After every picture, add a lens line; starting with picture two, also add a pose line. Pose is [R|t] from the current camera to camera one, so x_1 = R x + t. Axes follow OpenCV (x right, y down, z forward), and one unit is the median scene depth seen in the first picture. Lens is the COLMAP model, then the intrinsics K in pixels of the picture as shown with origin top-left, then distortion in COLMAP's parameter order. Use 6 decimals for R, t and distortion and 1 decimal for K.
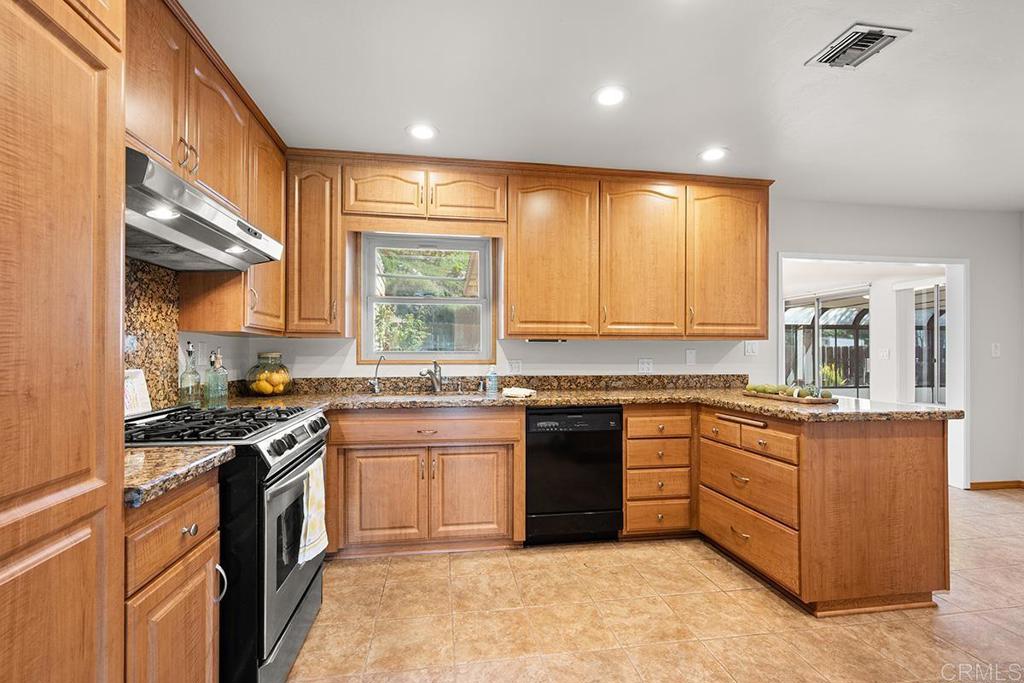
lens RADIAL K [[455.4, 0, 507.6], [0, 455.4, 349.0], [0, 0, 1]] dist [-0.002242, 0.000355]
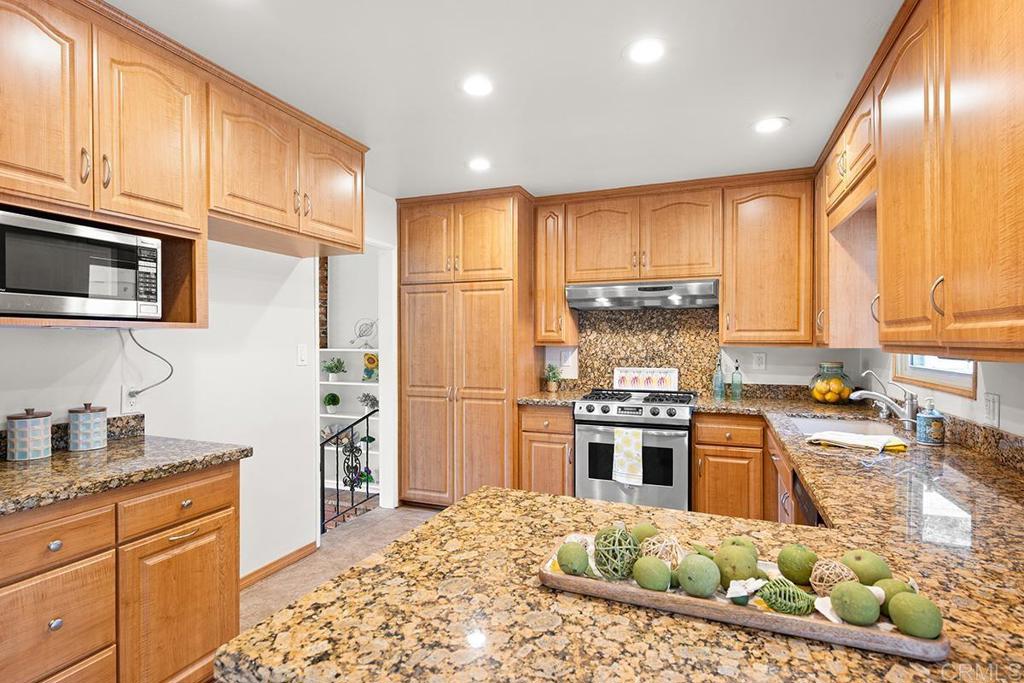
lens RADIAL K [[519.0, 0, 511.1], [0, 519.0, 345.6], [0, 0, 1]] dist [-0.002558, 0.000456]
pose [[-0.505236, 0.006829, -0.862954, 0.938780], [0.006156, 0.999972, 0.004308, -0.042736], [0.862959, -0.003136, -0.505264, 1.046747]]
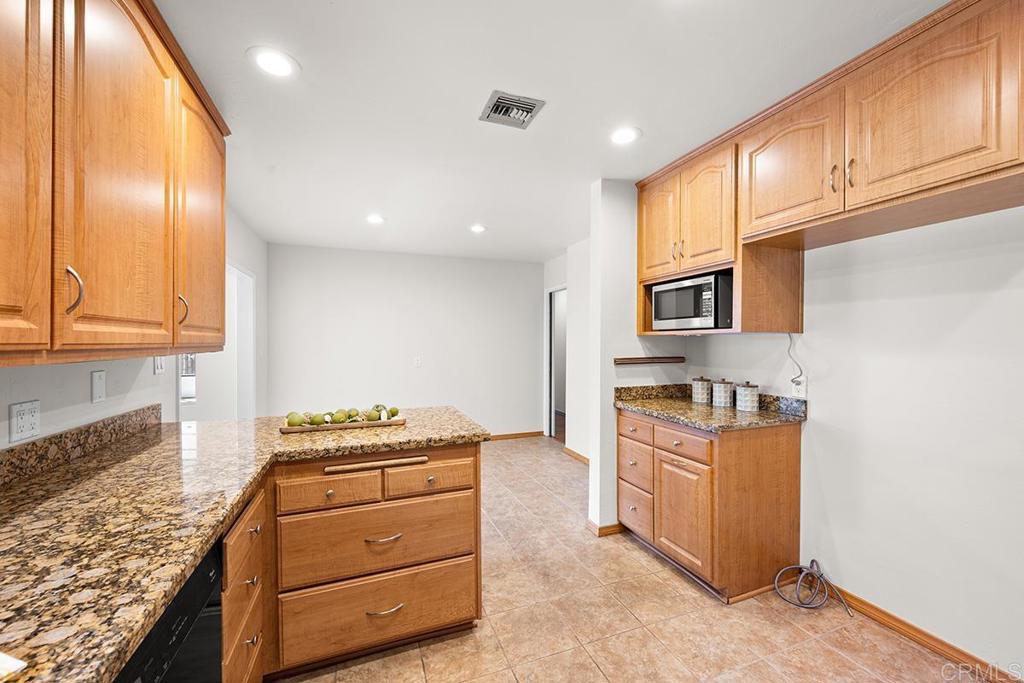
lens RADIAL K [[406.5, 0, 514.2], [0, 406.5, 343.2], [0, 0, 1]] dist [0.000847, -0.000509]
pose [[-0.212952, -0.004504, 0.977052, -0.186455], [-0.006554, 0.999973, 0.003181, -0.046025], [-0.977041, -0.005726, -0.212976, 0.855641]]
